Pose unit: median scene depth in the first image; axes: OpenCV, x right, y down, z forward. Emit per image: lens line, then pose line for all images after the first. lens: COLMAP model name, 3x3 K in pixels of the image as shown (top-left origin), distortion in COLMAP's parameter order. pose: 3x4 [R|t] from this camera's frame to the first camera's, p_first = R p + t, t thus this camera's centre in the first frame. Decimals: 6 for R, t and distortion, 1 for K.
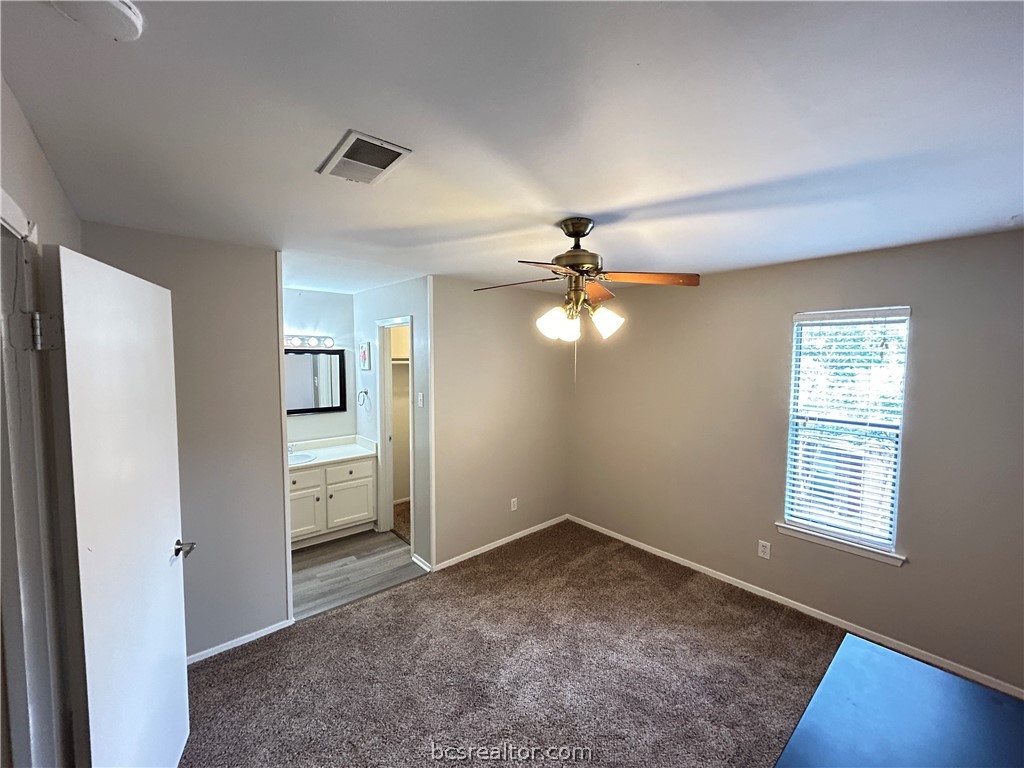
lens RADIAL K [[413.6, 0, 513.9], [0, 413.6, 385.2], [0, 0, 1]] dist [-0.003093, 0.001775]
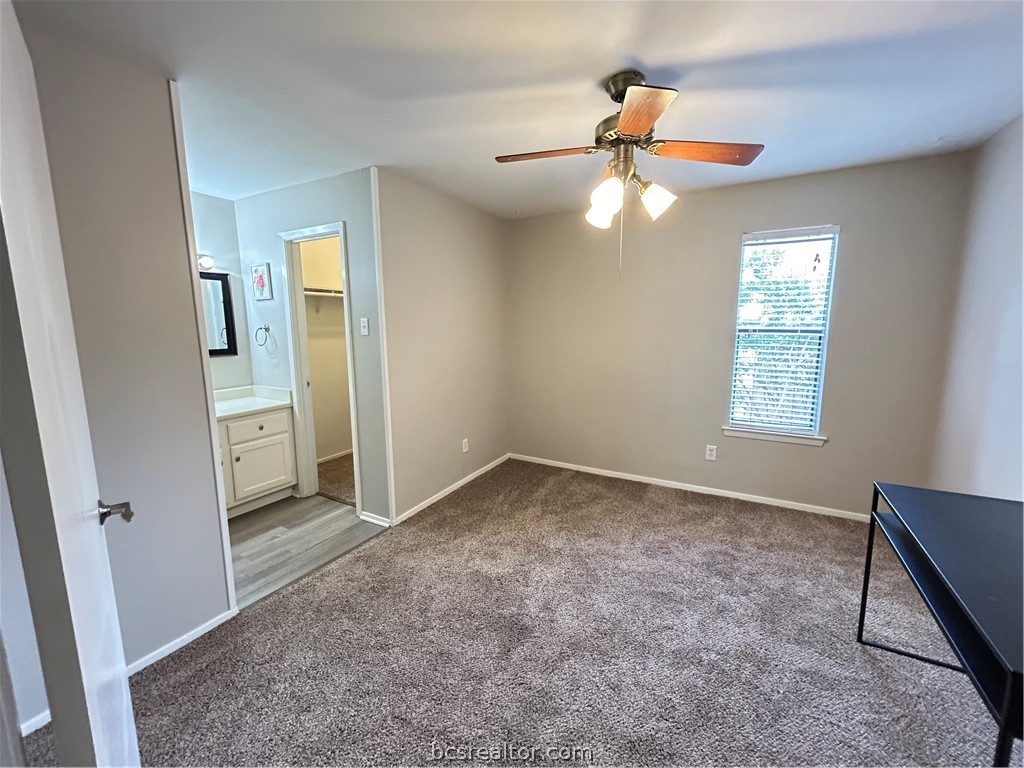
lens RADIAL K [[413.6, 0, 514.8], [0, 413.6, 384.6], [0, 0, 1]] dist [-0.003093, 0.001775]
pose [[0.944108, -0.060448, 0.324046, -0.244767], [0.033890, 0.995633, 0.086987, 0.100236], [-0.327889, -0.071143, 0.942034, 0.134949]]
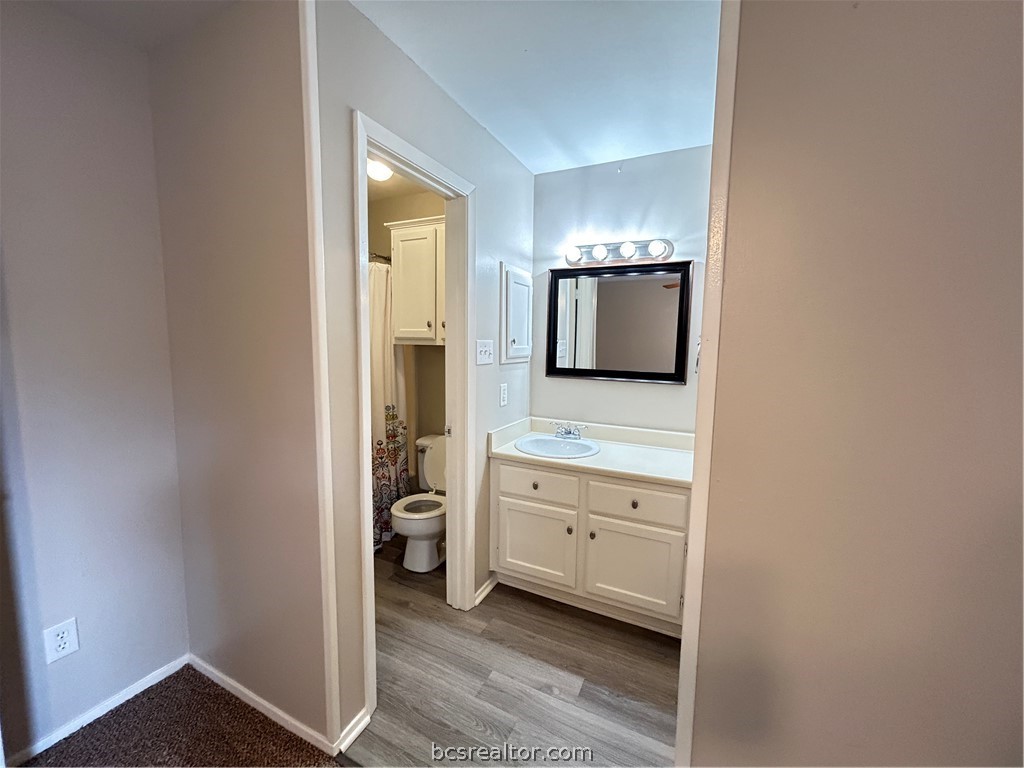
lens RADIAL K [[413.6, 0, 523.8], [0, 413.6, 392.1], [0, 0, 1]] dist [-0.003093, 0.001775]
pose [[0.388252, 0.099424, -0.916174, -0.022027], [-0.076614, 0.994204, 0.075425, 0.072389], [0.918363, 0.040908, 0.393619, 0.898549]]
